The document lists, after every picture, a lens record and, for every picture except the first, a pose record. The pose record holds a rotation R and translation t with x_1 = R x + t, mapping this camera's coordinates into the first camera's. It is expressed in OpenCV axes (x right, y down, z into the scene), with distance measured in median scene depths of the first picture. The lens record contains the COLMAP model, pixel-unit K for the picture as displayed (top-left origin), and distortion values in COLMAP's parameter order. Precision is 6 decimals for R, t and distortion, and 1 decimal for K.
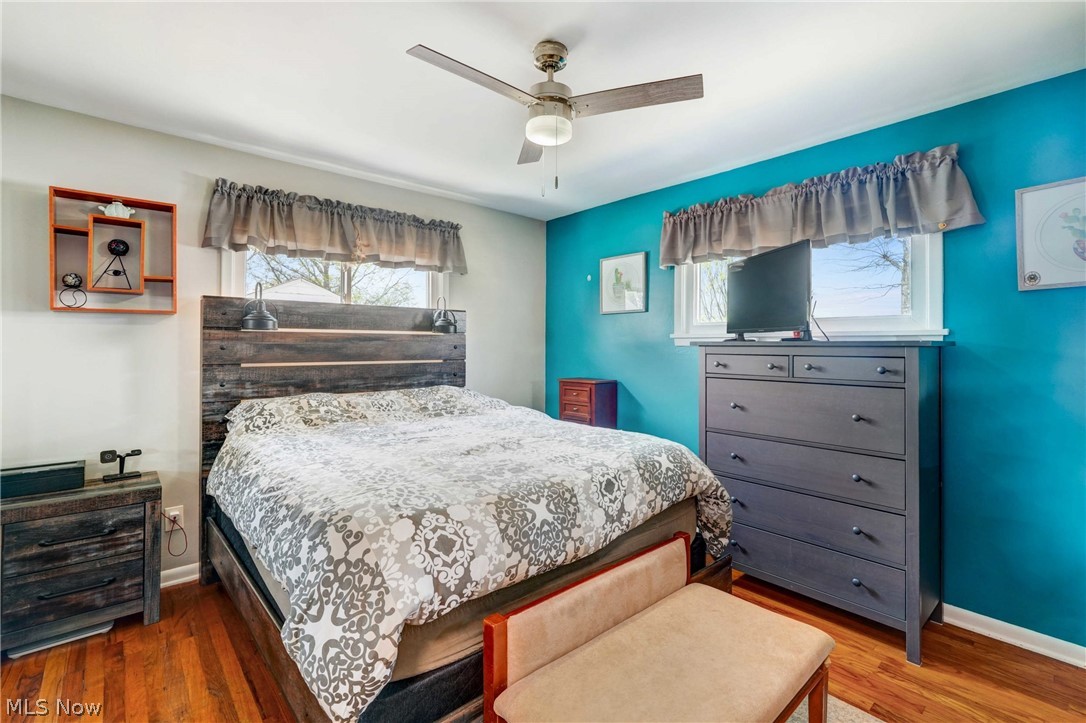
lens RADIAL K [[484.3, 0, 543.9], [0, 484.3, 344.1], [0, 0, 1]] dist [-0.017001, 0.009708]
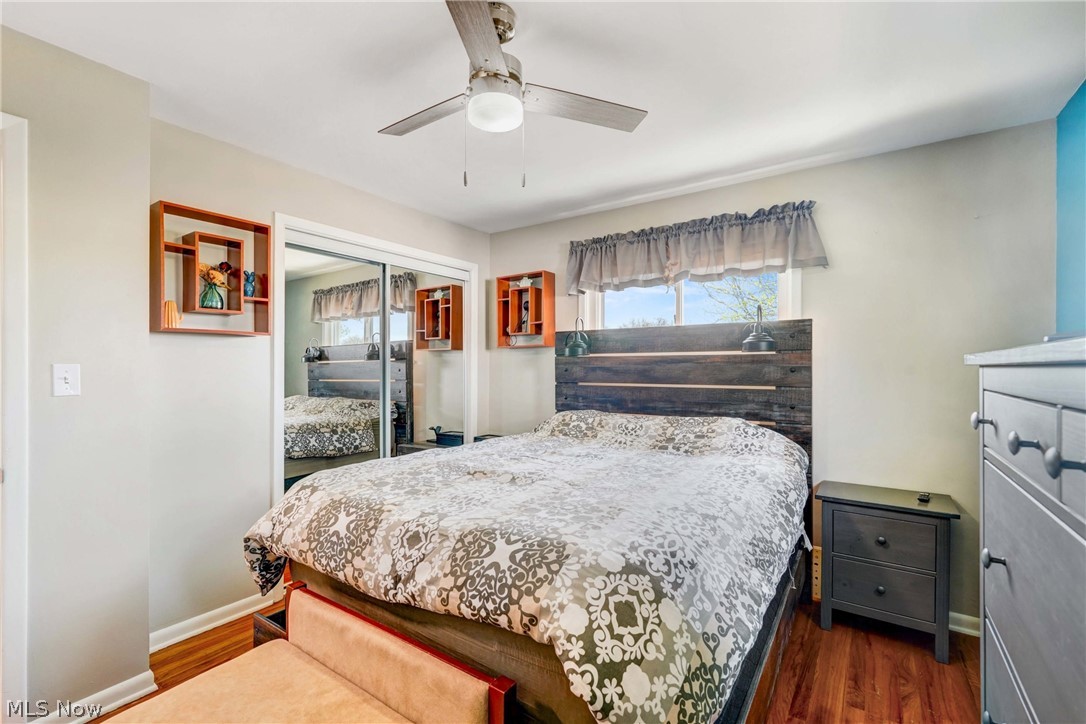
lens RADIAL K [[478.6, 0, 545.4], [0, 478.6, 369.6], [0, 0, 1]] dist [-0.017011, 0.008659]
pose [[0.246867, 0.001750, -0.969048, 0.594527], [0.004436, 0.999986, 0.002936, 0.002751], [0.969039, -0.005024, 0.246856, 0.622157]]
